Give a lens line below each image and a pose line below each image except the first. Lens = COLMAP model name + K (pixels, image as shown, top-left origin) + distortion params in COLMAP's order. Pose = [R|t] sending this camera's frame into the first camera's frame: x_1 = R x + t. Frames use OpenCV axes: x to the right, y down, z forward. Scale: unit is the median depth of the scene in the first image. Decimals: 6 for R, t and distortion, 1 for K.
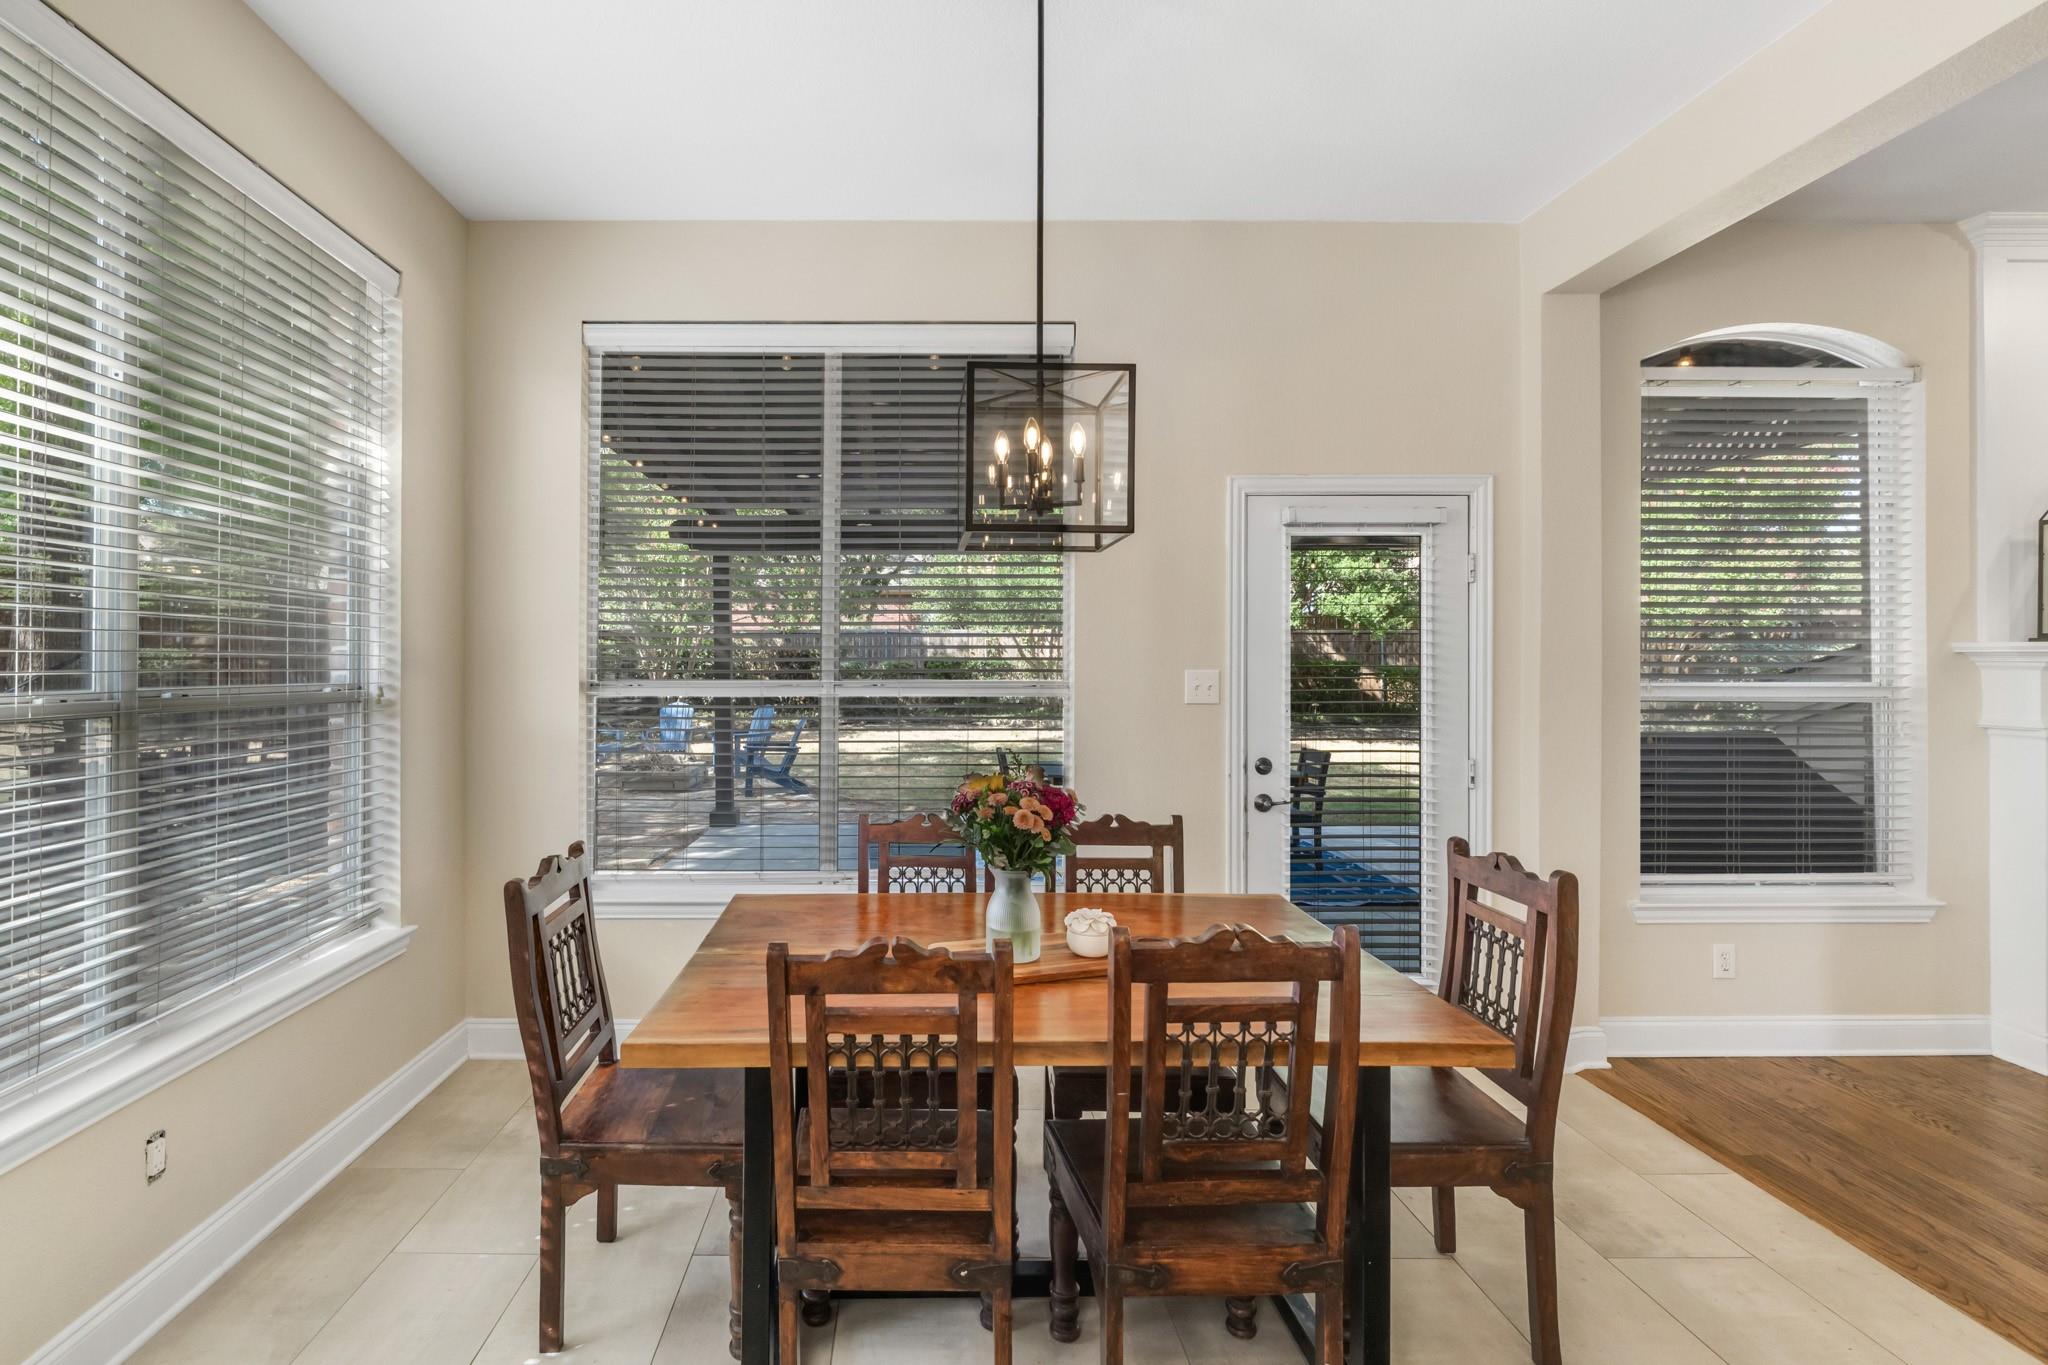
lens RADIAL K [[898.3, 0, 877.8], [0, 898.3, 683.9], [0, 0, 1]] dist [-0.020227, 0.000010]
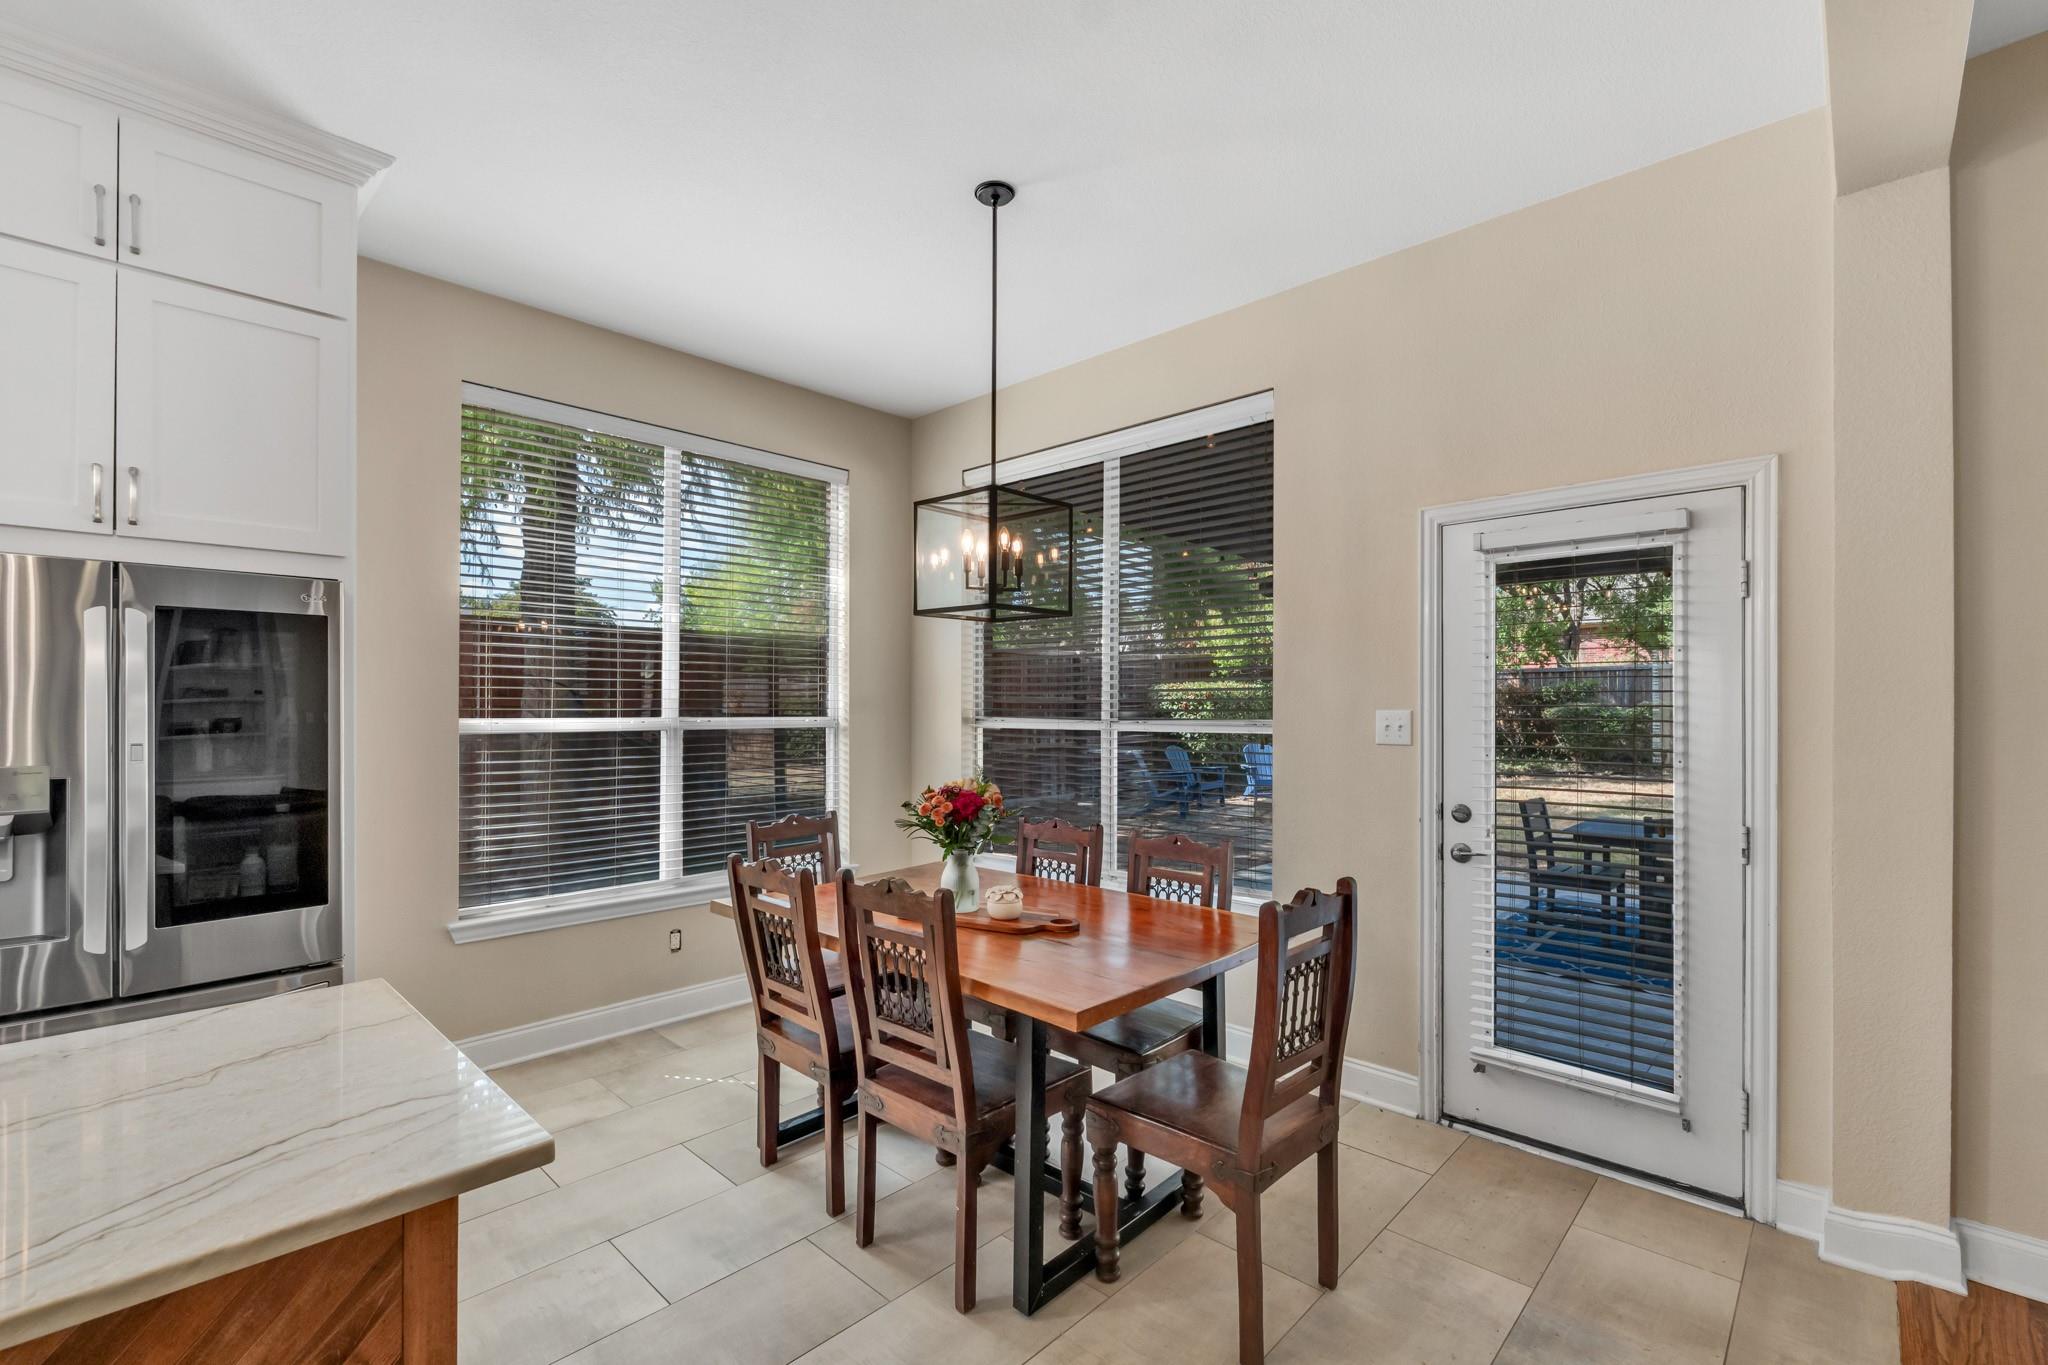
lens RADIAL K [[898.3, 0, 1016.5], [0, 898.3, 696.9], [0, 0, 1]] dist [-0.020227, 0.000010]
pose [[0.735026, -0.009780, -0.677968, 0.721623], [-0.013367, 0.999493, -0.028910, 0.003699], [0.677907, 0.030312, 0.734522, -0.000281]]
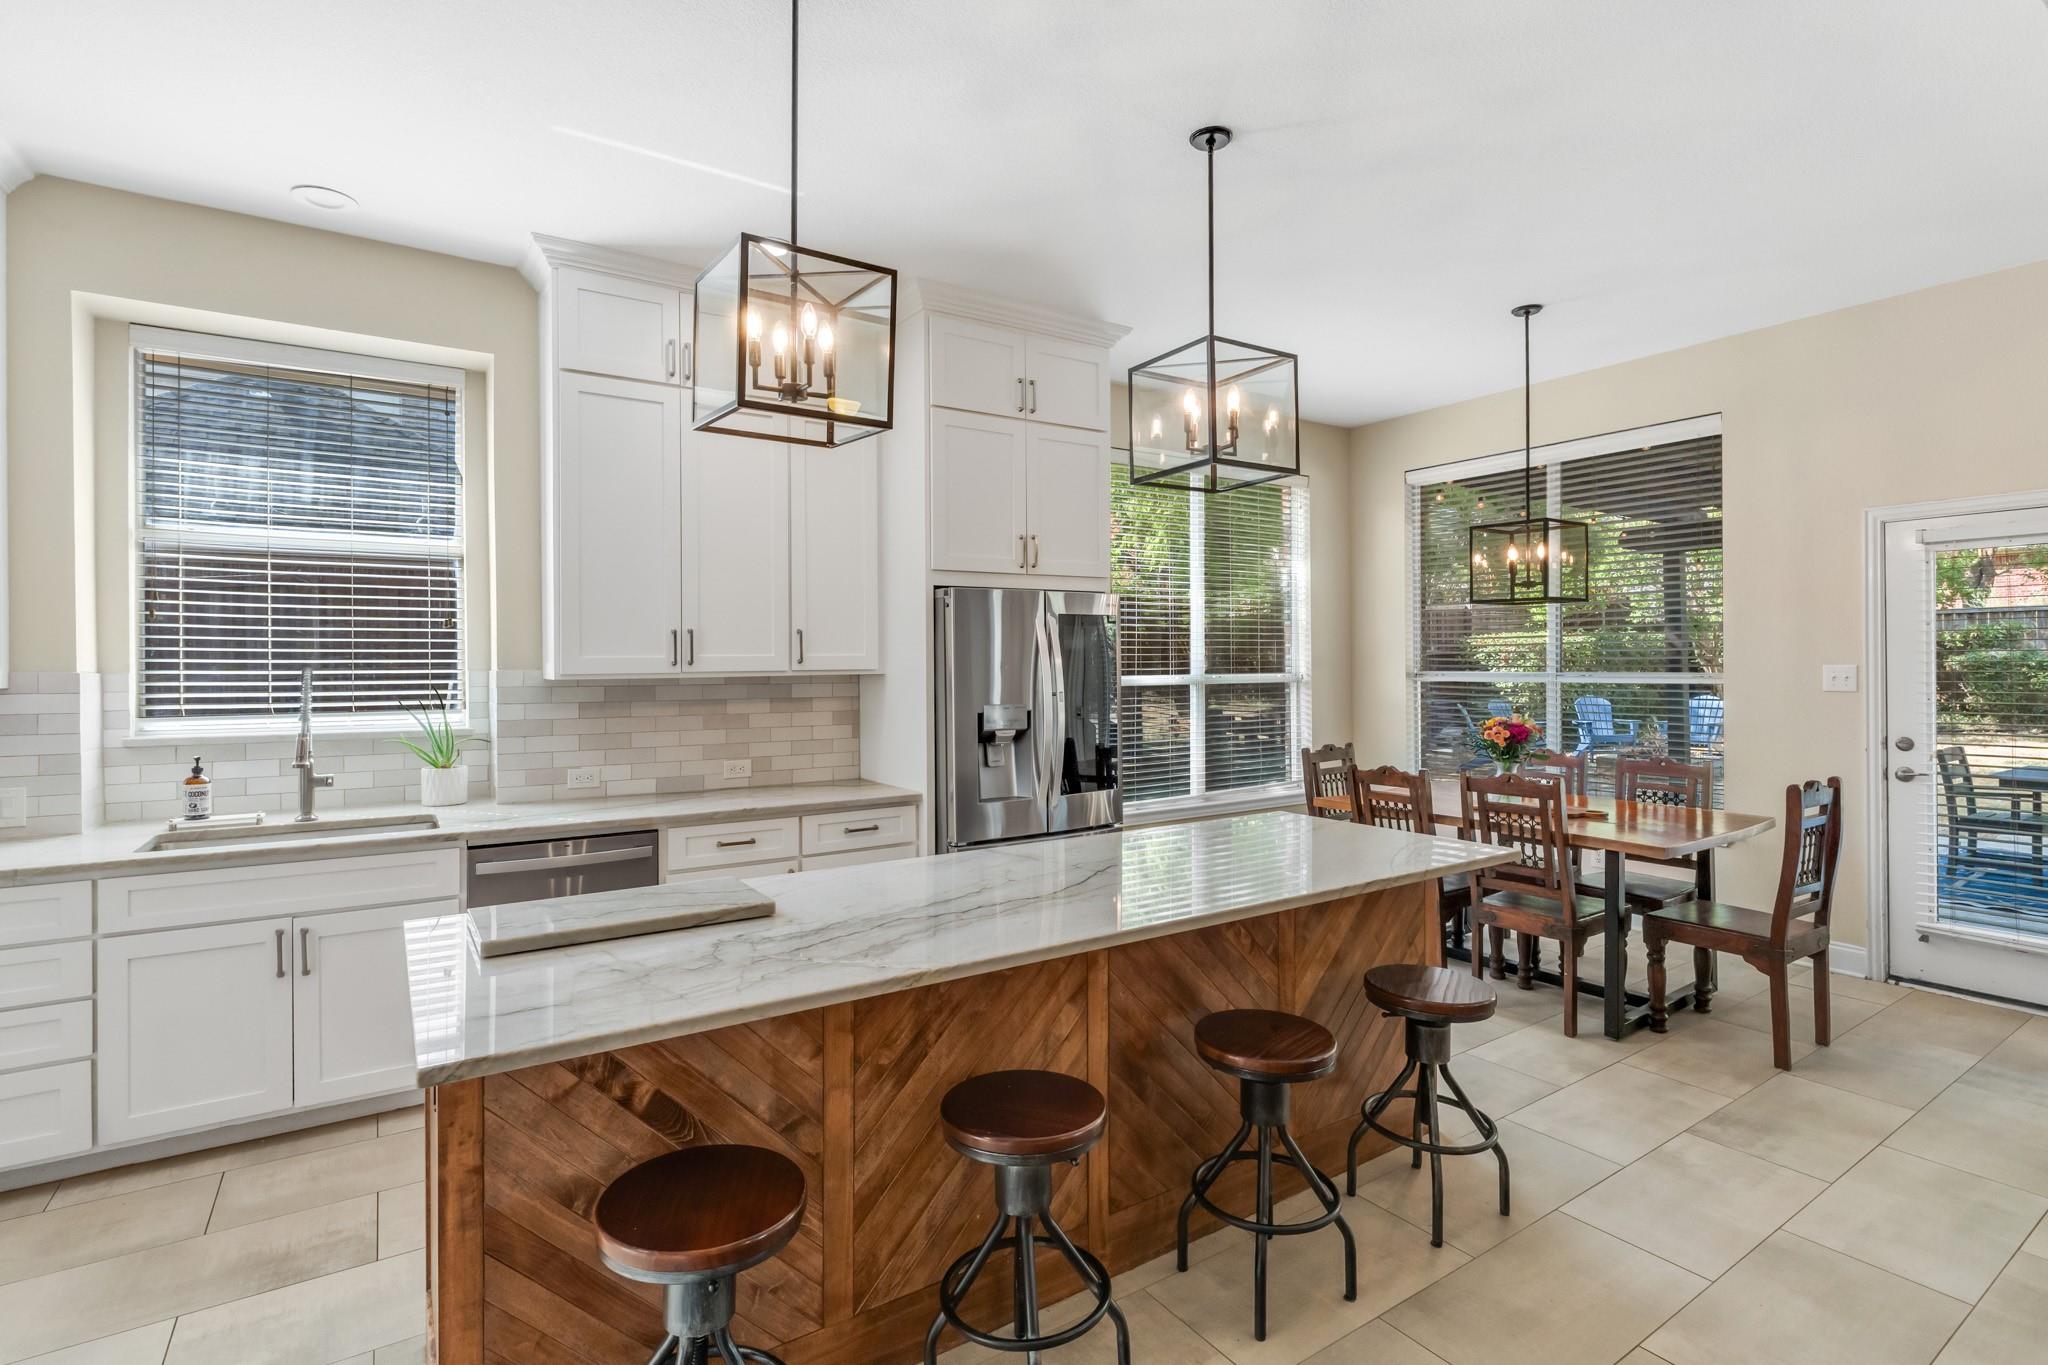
lens RADIAL K [[971.5, 0, 1003.3], [0, 971.5, 656.0], [0, 0, 1]] dist [-0.011602, -0.002345]
pose [[0.554579, -0.013253, -0.832025, 0.837184], [-0.007060, 0.999762, -0.020630, 0.008414], [0.832101, 0.017315, 0.554354, -0.741928]]
